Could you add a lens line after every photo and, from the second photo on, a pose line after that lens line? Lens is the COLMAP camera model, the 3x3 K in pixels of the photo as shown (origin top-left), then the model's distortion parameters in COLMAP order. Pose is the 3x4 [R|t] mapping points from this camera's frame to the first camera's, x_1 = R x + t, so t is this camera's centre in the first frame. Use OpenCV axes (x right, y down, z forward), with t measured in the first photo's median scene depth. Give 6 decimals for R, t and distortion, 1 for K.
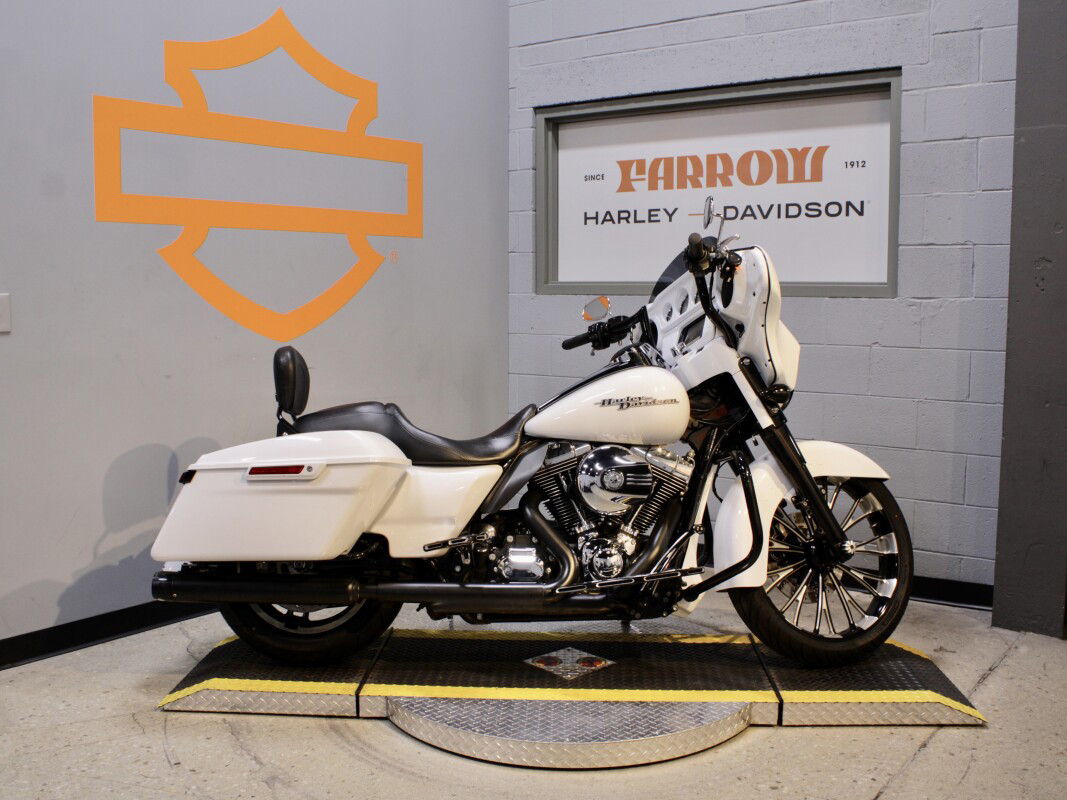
lens RADIAL K [[1097.2, 0, 536.4], [0, 1097.2, 405.3], [0, 0, 1]] dist [-0.148124, 0.152973]
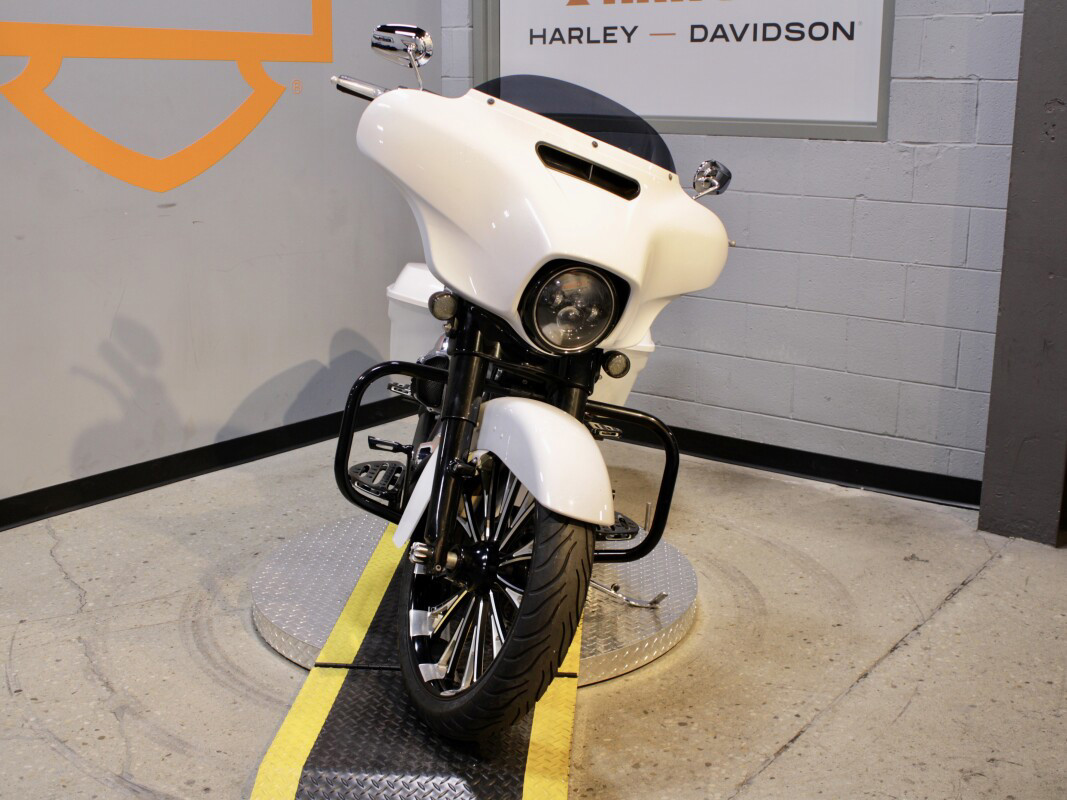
lens RADIAL K [[1282.1, 0, 533.5], [0, 1282.1, 400.0], [0, 0, 1]] dist [-0.117398, 0.160587]
pose [[0.999983, 0.004234, -0.003909, 0.069587], [-0.003673, 0.990987, 0.133905, -0.034191], [0.004441, -0.133889, 0.990986, -0.004793]]
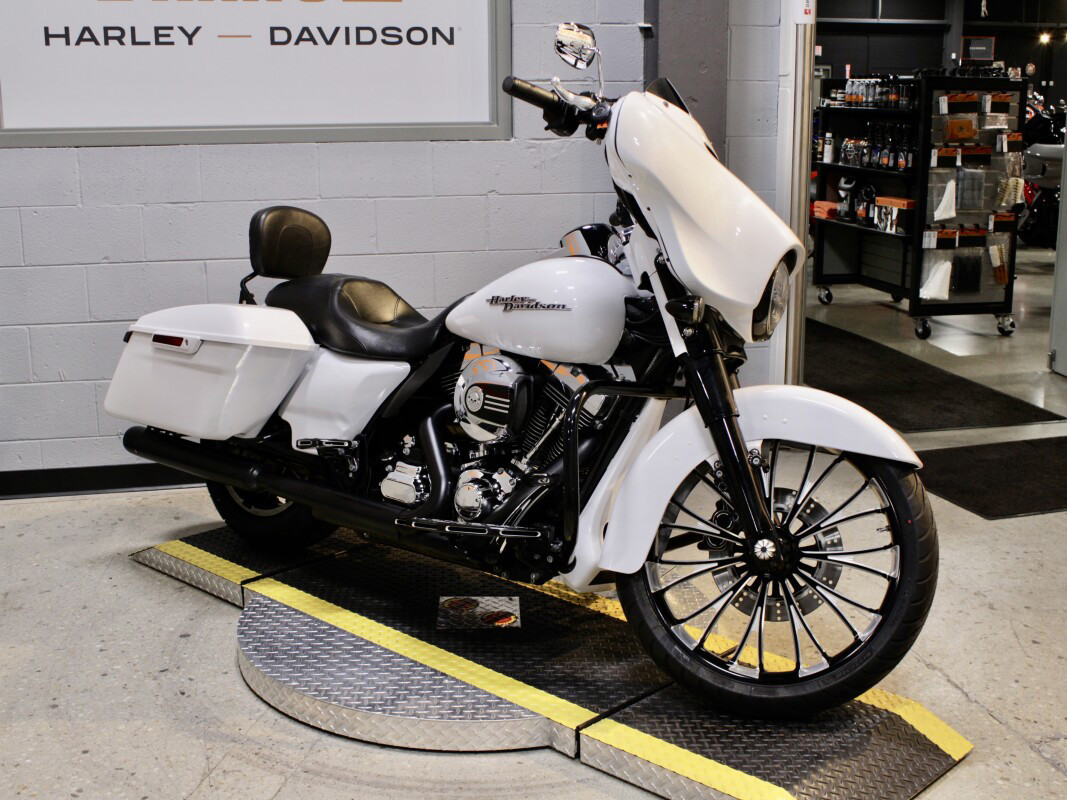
lens RADIAL K [[1328.7, 0, 536.8], [0, 1328.7, 399.8], [0, 0, 1]] dist [-0.089239, 0.088874]
pose [[0.638424, -0.175304, 0.749456, -0.569528], [0.086462, 0.983888, 0.156487, -0.062042], [-0.764813, -0.035105, 0.643295, 0.288047]]
